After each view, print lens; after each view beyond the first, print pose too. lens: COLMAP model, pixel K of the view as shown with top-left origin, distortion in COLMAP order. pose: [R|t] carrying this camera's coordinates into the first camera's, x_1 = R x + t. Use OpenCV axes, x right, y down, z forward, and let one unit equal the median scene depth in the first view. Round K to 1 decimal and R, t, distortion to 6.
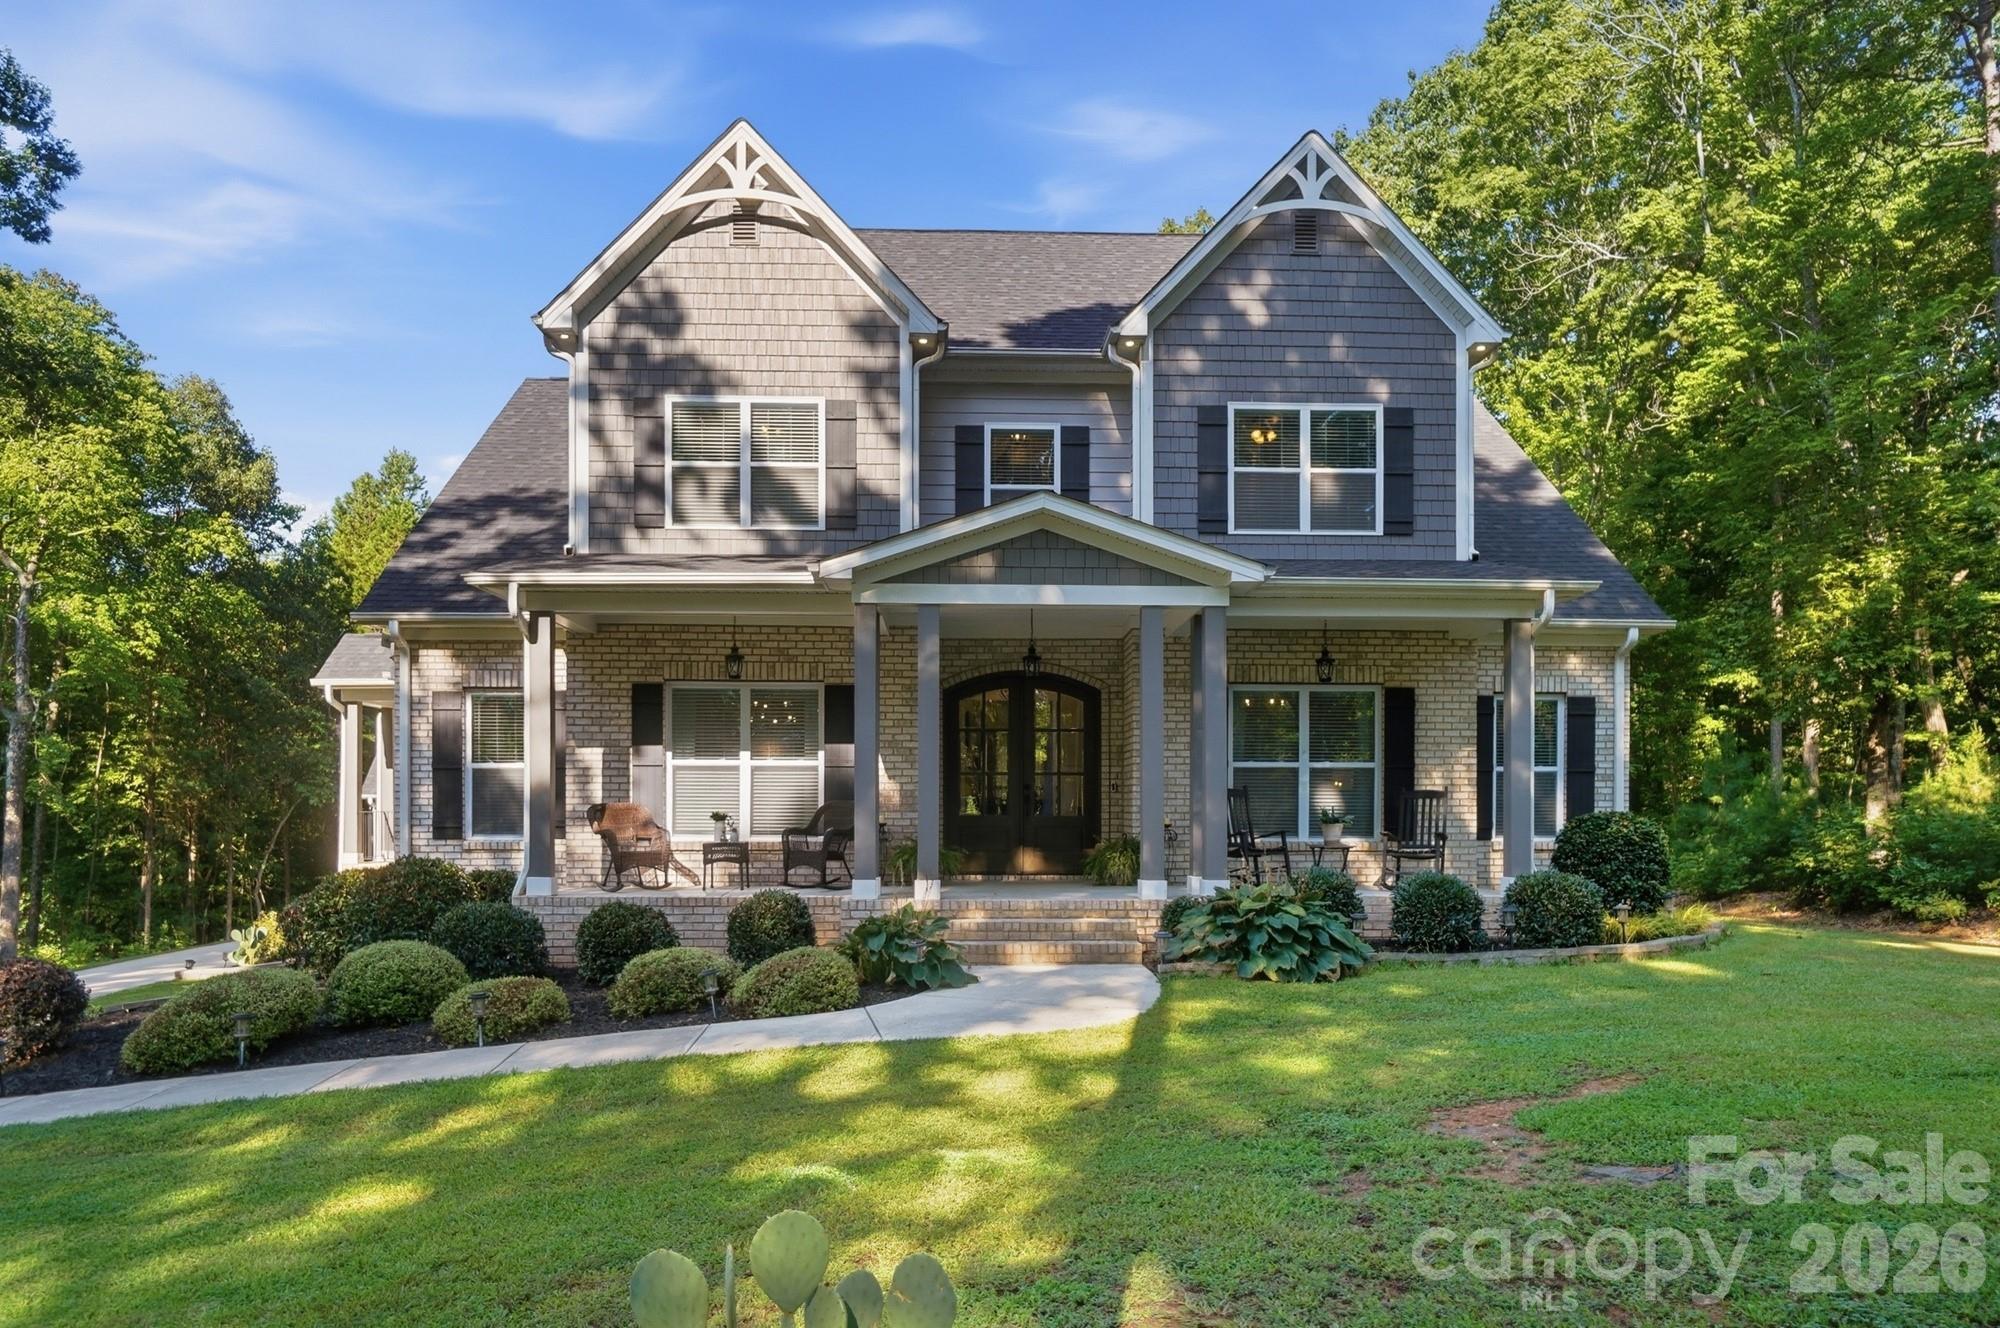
lens RADIAL K [[904.6, 0, 993.8], [0, 904.6, 675.0], [0, 0, 1]] dist [0.000451, 0.000350]
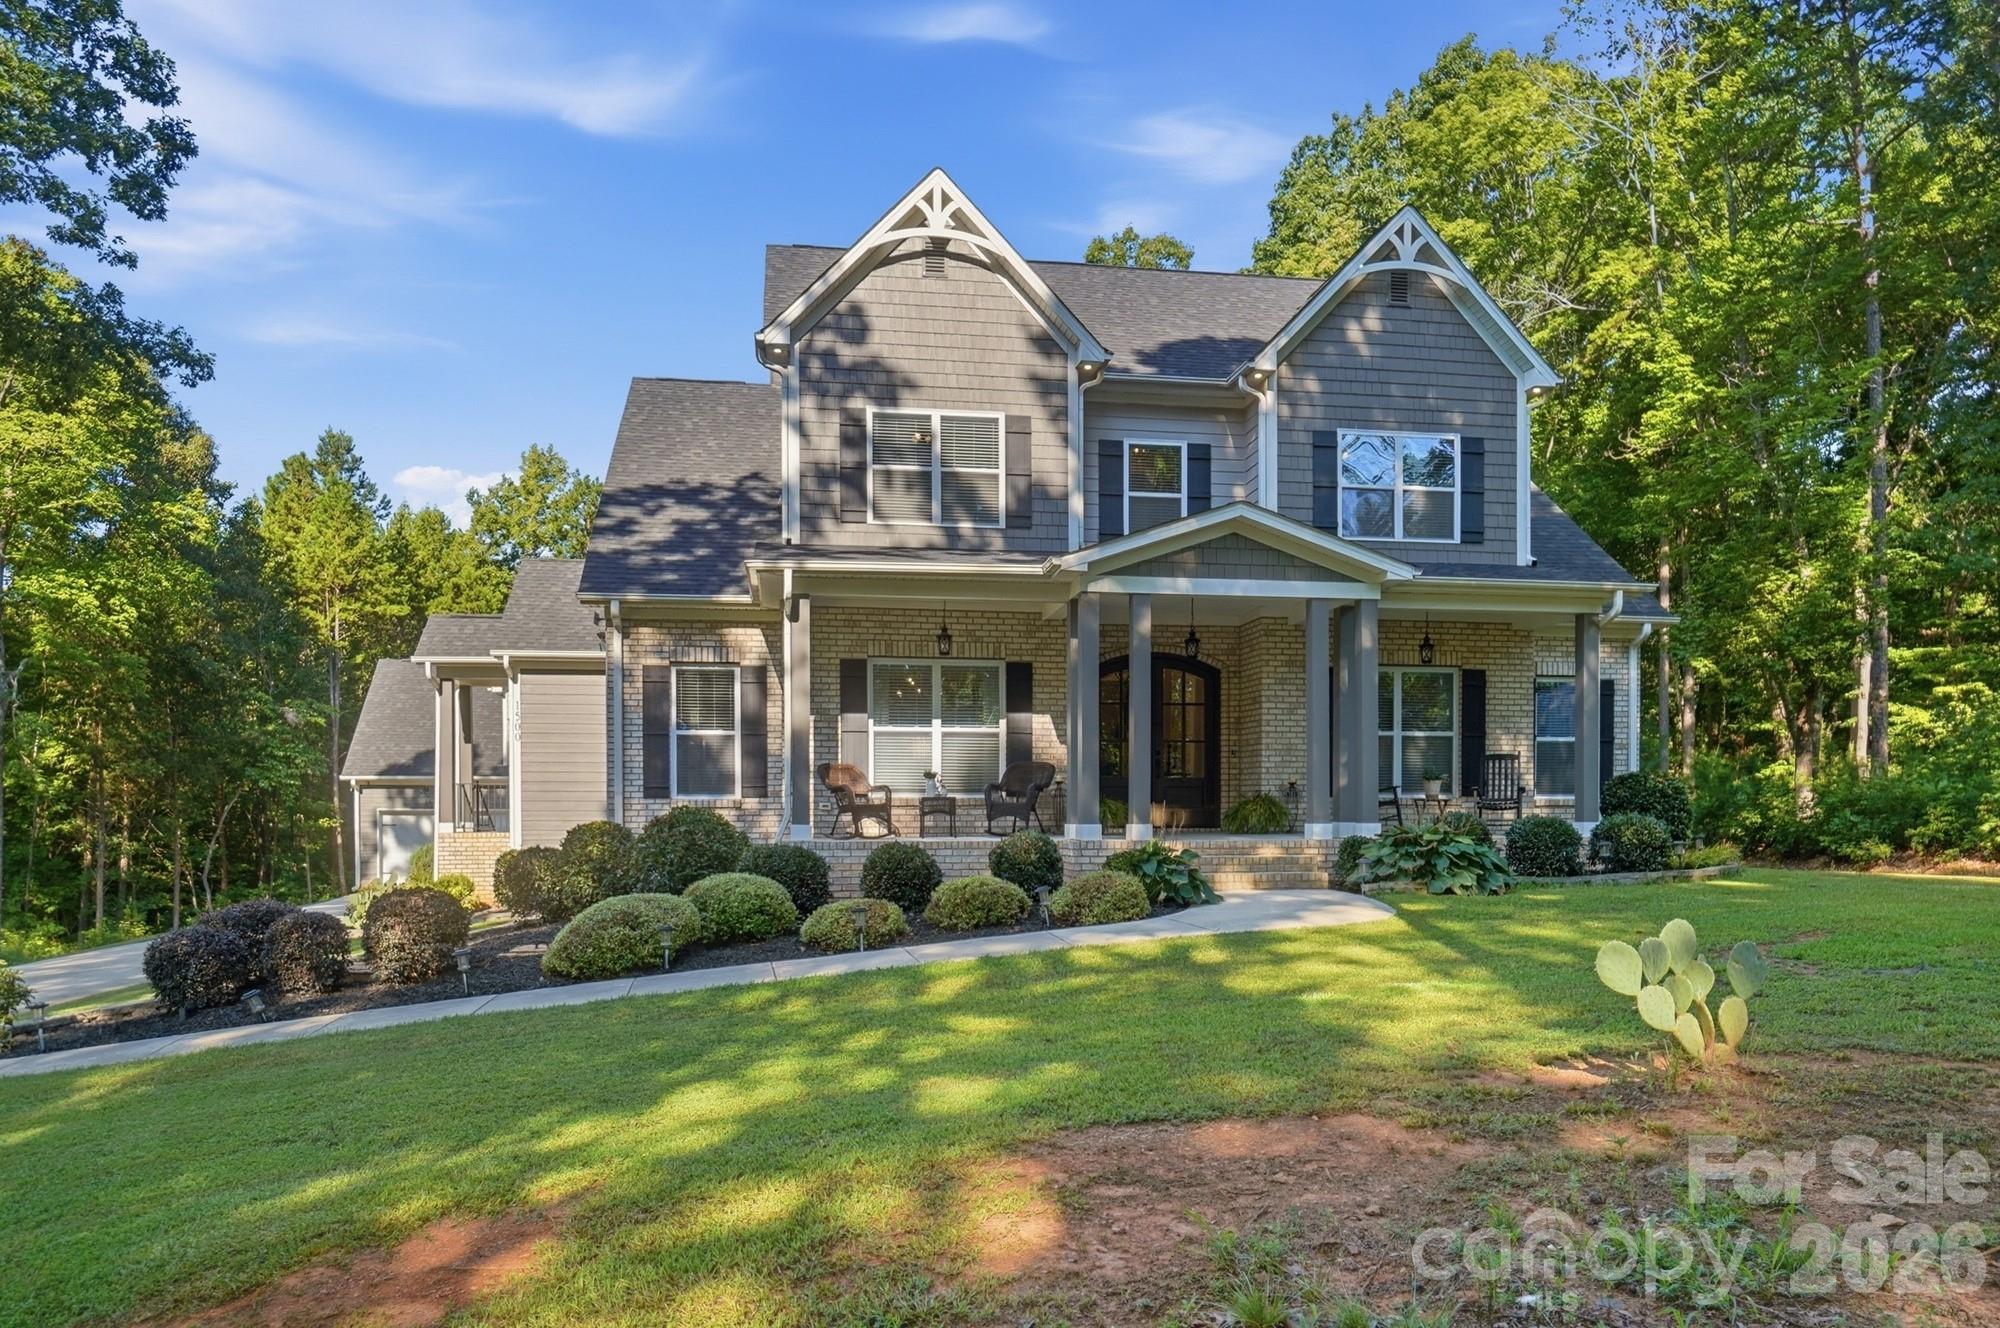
lens RADIAL K [[870.4, 0, 997.2], [0, 870.4, 665.4], [0, 0, 1]] dist [0.002284, 0.000288]
pose [[0.996199, 0.010364, 0.086489, -0.286327], [-0.010325, 0.999946, -0.000904, 0.015883], [-0.086494, 0.000008, 0.996252, -0.102892]]
